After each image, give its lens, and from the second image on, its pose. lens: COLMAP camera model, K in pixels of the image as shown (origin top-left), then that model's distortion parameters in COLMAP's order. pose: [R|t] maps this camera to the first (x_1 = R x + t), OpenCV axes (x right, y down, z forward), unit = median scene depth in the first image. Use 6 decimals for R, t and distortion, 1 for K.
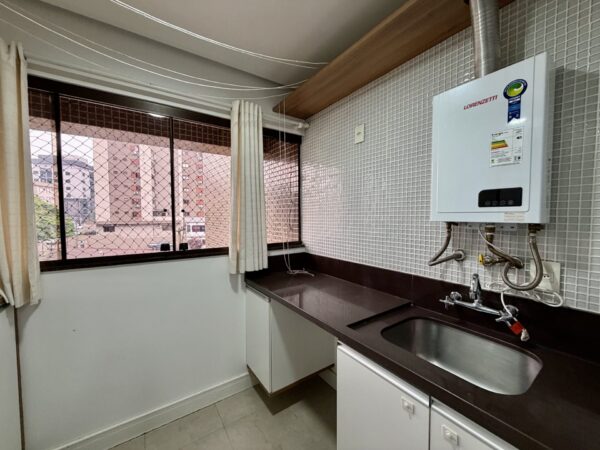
lens RADIAL K [[237.6, 0, 300.2], [0, 237.6, 226.9], [0, 0, 1]] dist [0.000883, 0.000029]
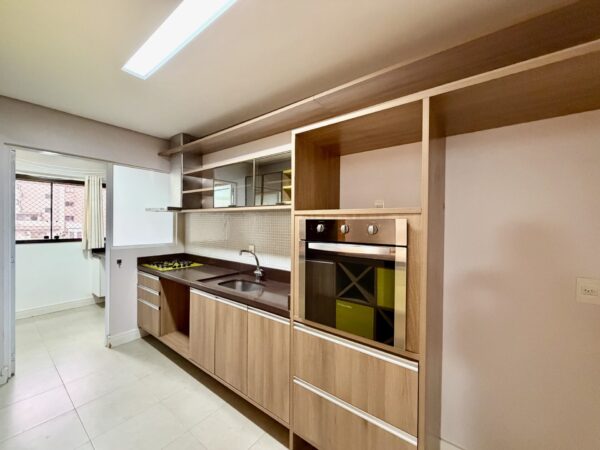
lens RADIAL K [[237.6, 0, 300.1], [0, 237.6, 227.3], [0, 0, 1]] dist [0.000883, 0.000029]
pose [[0.948474, 0.012281, 0.316617, 0.959181], [-0.002450, 0.999503, -0.031428, 0.050395], [-0.316846, 0.029033, 0.948033, -1.828239]]
